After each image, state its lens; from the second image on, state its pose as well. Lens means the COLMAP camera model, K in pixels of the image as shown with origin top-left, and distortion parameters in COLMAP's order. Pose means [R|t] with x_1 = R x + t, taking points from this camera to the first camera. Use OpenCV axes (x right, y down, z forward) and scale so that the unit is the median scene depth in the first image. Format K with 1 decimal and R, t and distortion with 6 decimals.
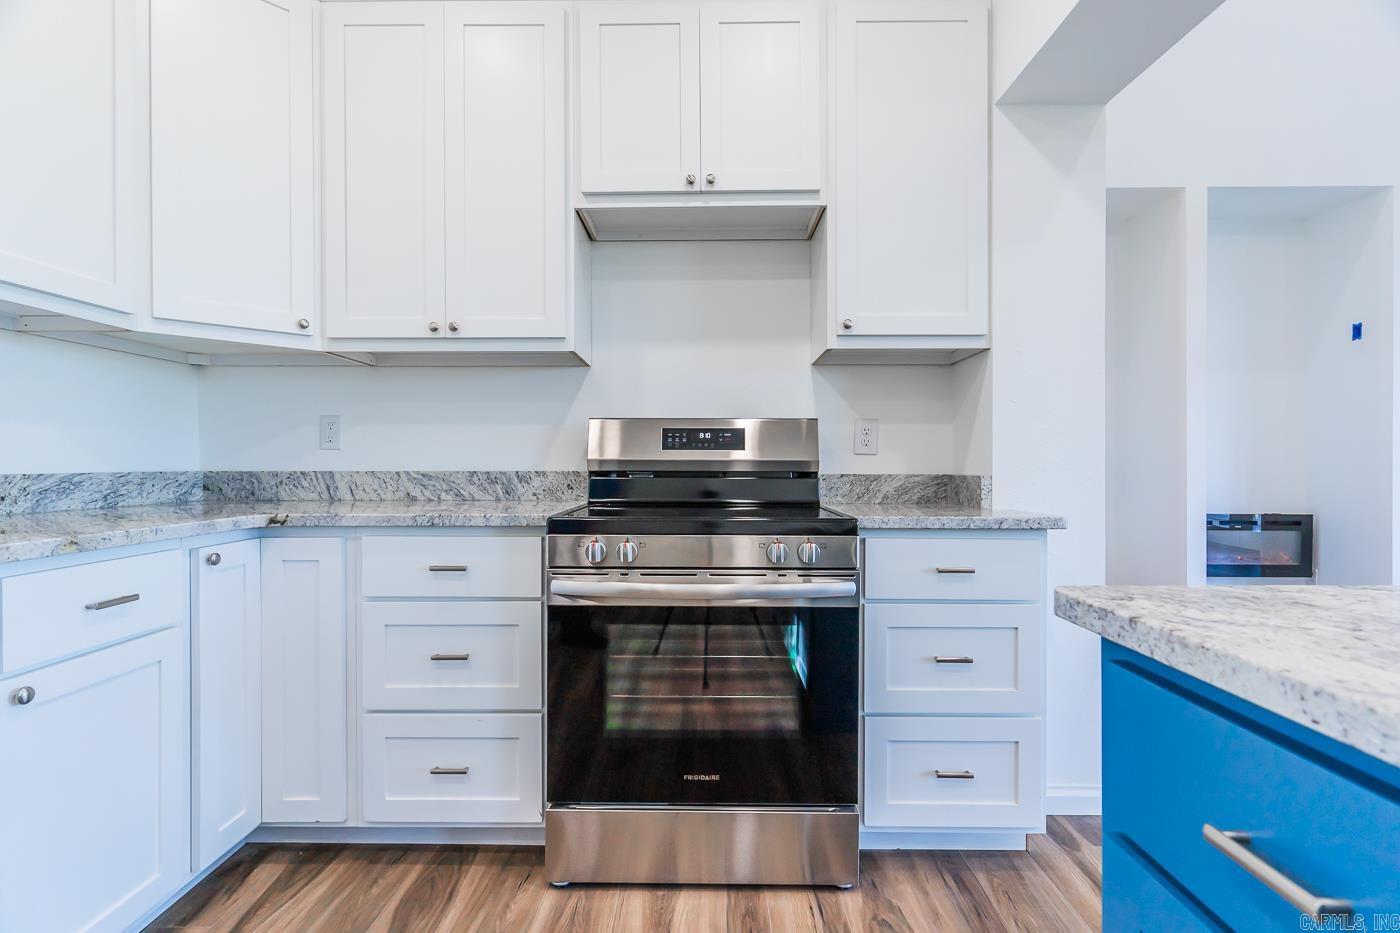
lens RADIAL K [[675.1, 0, 705.2], [0, 675.1, 465.0], [0, 0, 1]] dist [-0.002031, 0.002707]
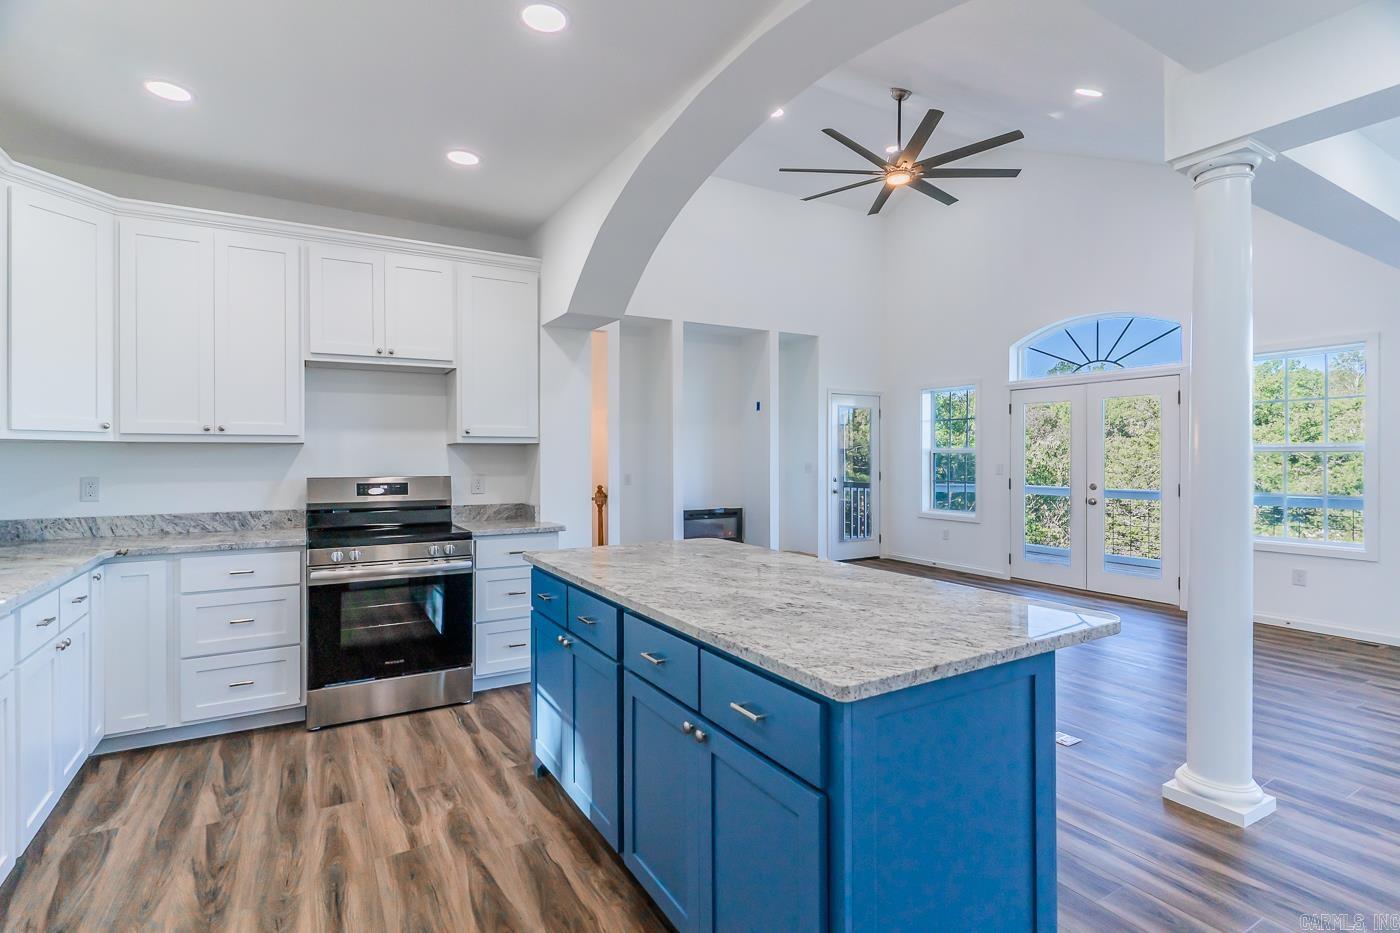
lens RADIAL K [[675.1, 0, 700.2], [0, 675.1, 452.1], [0, 0, 1]] dist [-0.002031, 0.002707]
pose [[0.857842, 0.001143, 0.513912, -0.215316], [0.004091, 0.999951, -0.009053, -0.126725], [-0.513897, 0.009868, 0.857795, -1.020463]]
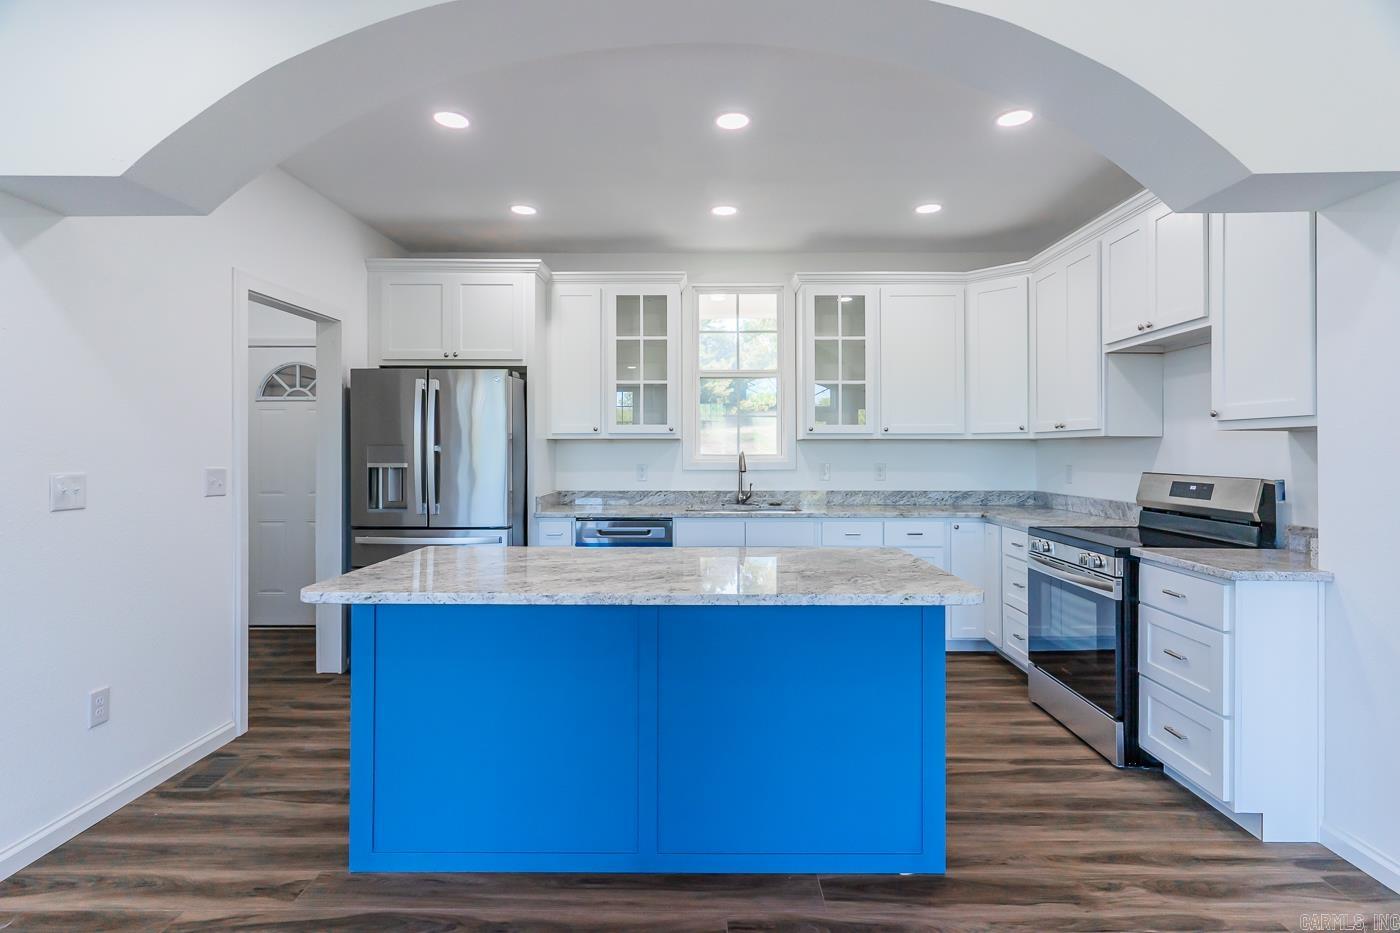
lens RADIAL K [[675.1, 0, 699.1], [0, 675.1, 447.5], [0, 0, 1]] dist [-0.002031, 0.002707]
pose [[-0.005673, -0.004918, -0.999972, 1.556971], [-0.003208, 0.999983, -0.004900, -0.129178], [0.999979, 0.003181, -0.005689, -0.027100]]
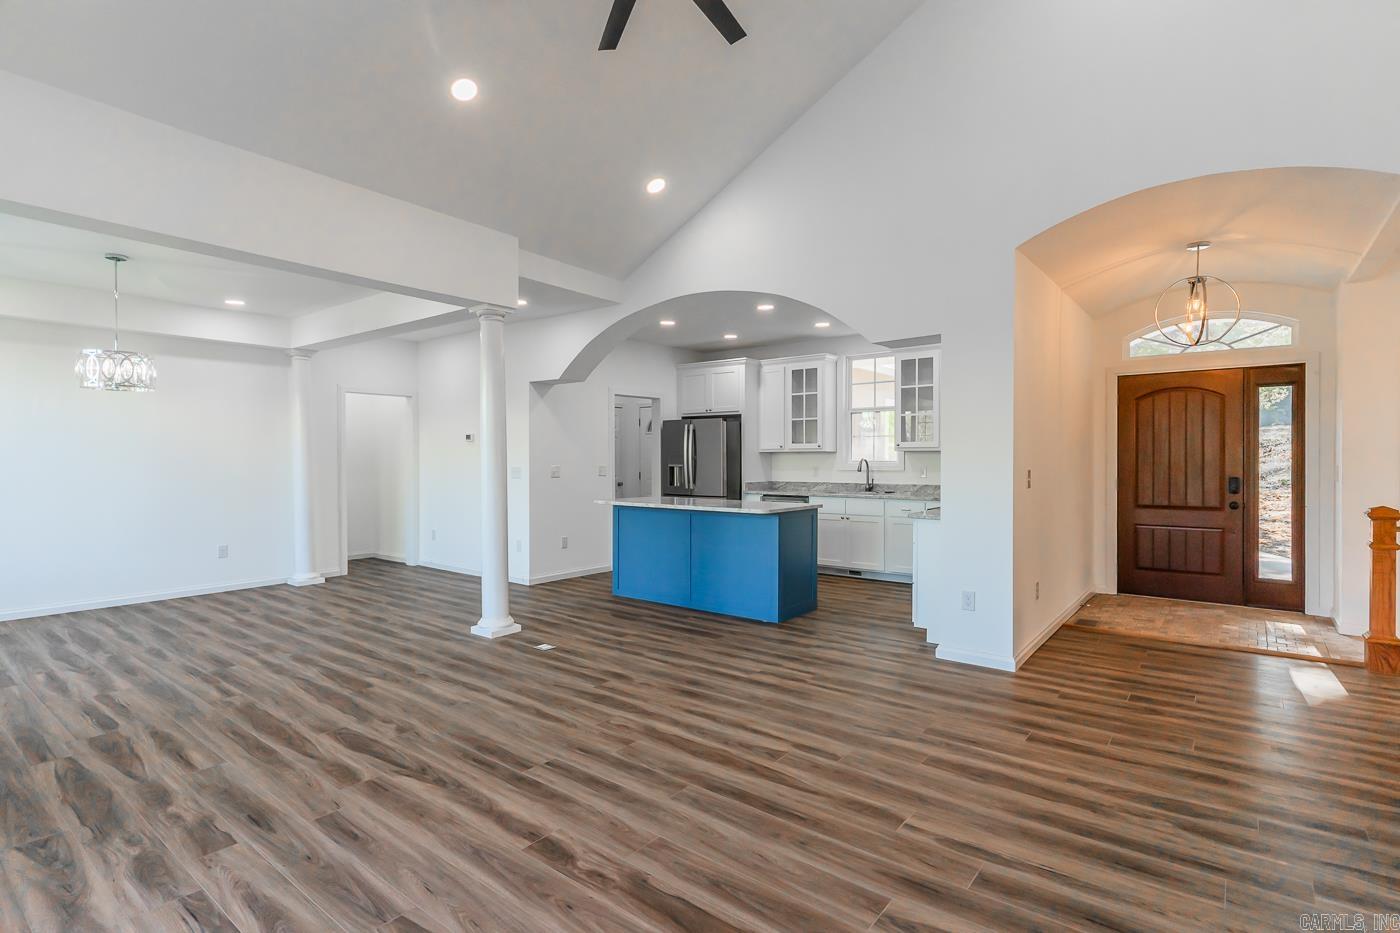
lens RADIAL K [[675.1, 0, 689.6], [0, 675.1, 463.1], [0, 0, 1]] dist [-0.002031, 0.002707]
pose [[-0.625878, 0.004731, -0.779906, 2.798044], [-0.002572, 0.999964, 0.008130, -0.131637], [0.779916, 0.007094, -0.625844, 1.725905]]
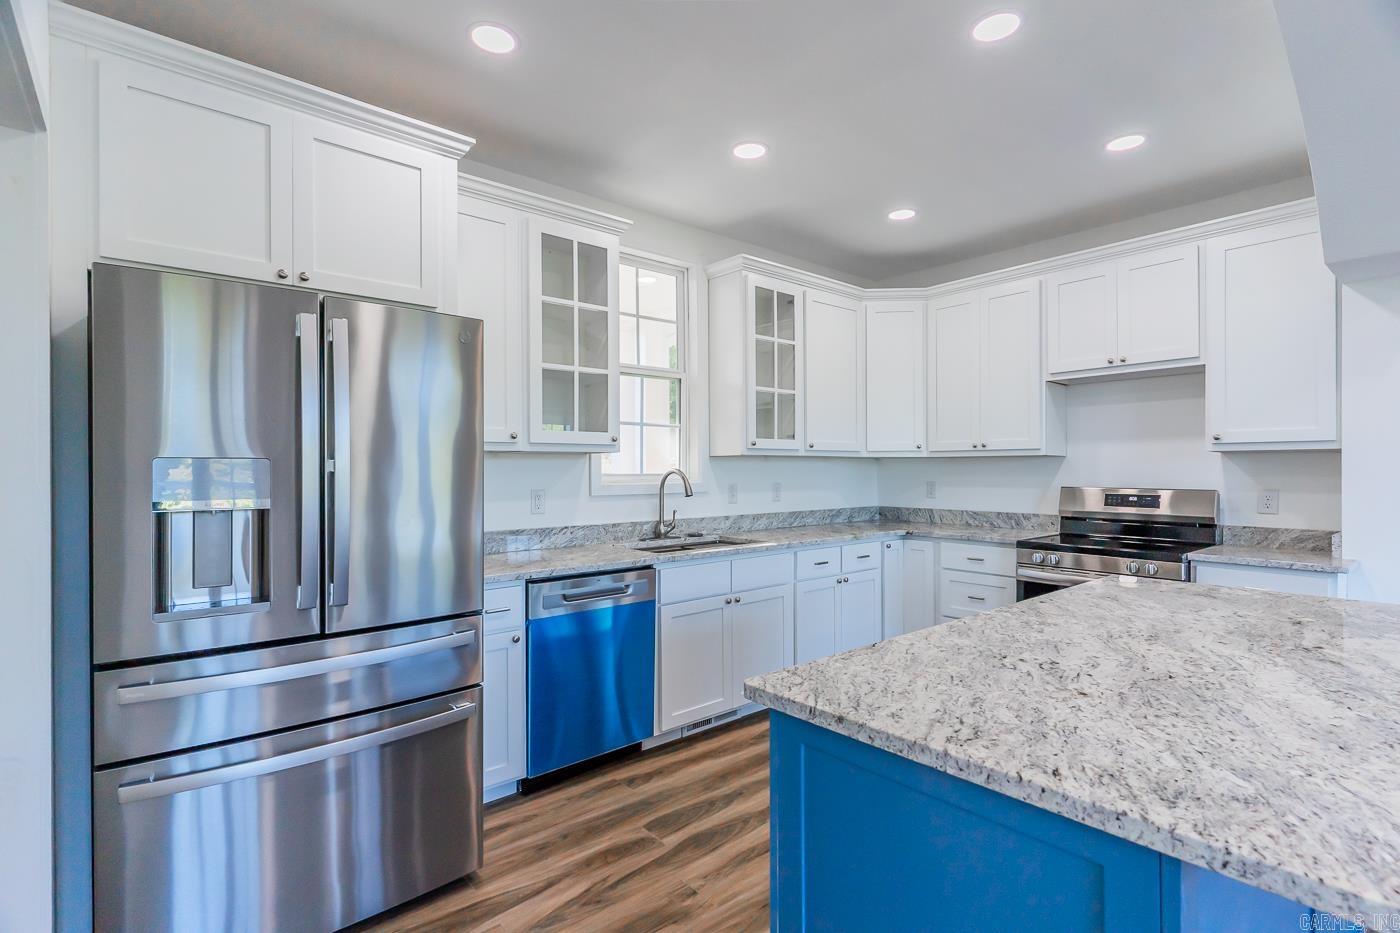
lens RADIAL K [[675.1, 0, 694.9], [0, 675.1, 466.6], [0, 0, 1]] dist [-0.002031, 0.002707]
pose [[0.647056, -0.002557, -0.762438, 0.639213], [-0.000124, 0.999994, -0.003459, -0.130418], [0.762443, 0.002332, 0.647052, -1.030534]]
